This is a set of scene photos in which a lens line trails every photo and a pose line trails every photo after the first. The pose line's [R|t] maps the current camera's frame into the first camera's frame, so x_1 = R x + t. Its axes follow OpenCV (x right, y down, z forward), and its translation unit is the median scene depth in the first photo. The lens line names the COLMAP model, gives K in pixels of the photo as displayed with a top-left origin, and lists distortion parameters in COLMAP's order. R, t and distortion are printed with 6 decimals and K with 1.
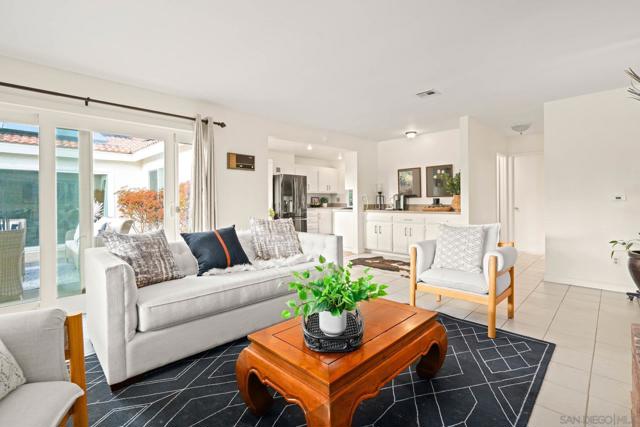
lens RADIAL K [[295.4, 0, 321.9], [0, 295.4, 201.6], [0, 0, 1]] dist [0.000689, -0.000332]
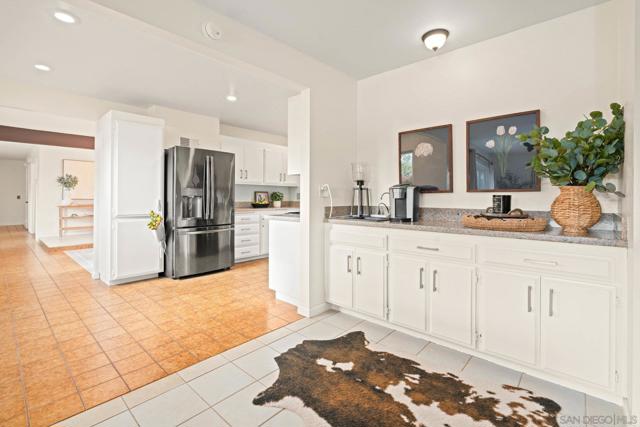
lens RADIAL K [[295.4, 0, 320.8], [0, 295.4, 194.1], [0, 0, 1]] dist [0.000689, -0.000332]
pose [[0.998874, 0.012895, 0.045647, 0.114711], [-0.012281, 0.999831, -0.013709, -0.003543], [-0.045816, 0.013133, 0.998864, 0.542034]]
